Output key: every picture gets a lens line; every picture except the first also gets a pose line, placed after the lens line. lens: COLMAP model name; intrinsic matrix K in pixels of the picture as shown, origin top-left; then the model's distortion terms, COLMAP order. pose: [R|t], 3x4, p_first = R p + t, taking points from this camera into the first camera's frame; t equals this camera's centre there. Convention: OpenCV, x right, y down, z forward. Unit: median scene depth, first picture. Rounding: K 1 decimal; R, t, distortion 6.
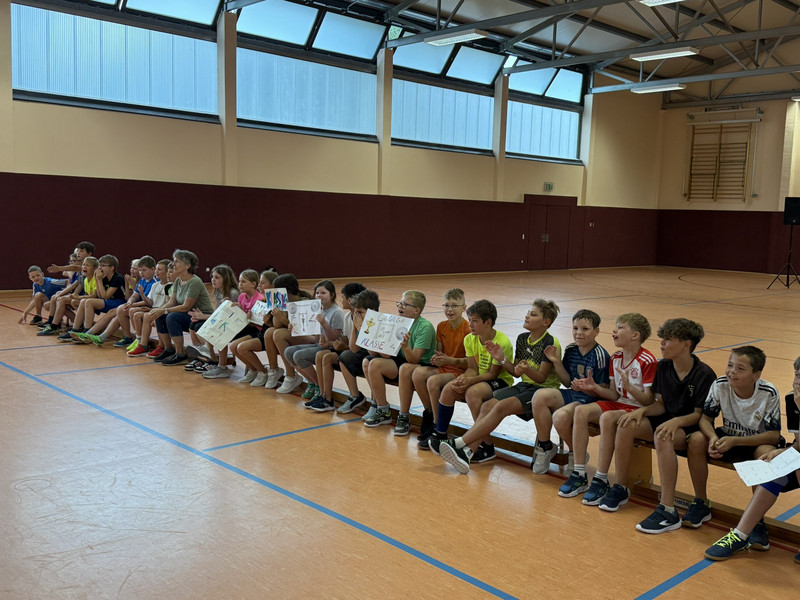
lens RADIAL K [[812.3, 0, 399.4], [0, 812.3, 300.0], [0, 0, 1]] dist [0.065949, 0.000000]
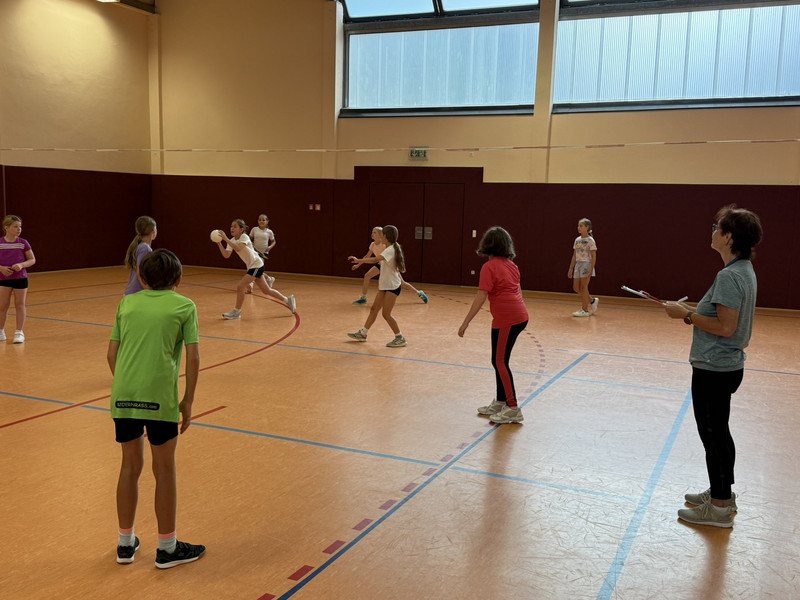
lens RADIAL K [[812.3, 0, 395.3], [0, 812.3, 300.2], [0, 0, 1]] dist [0.065949, 0.000000]
pose [[0.381882, 0.087326, -0.920076, 0.785237], [-0.114602, 0.992317, 0.046617, -0.051832], [0.917078, 0.087640, 0.388956, 0.746138]]
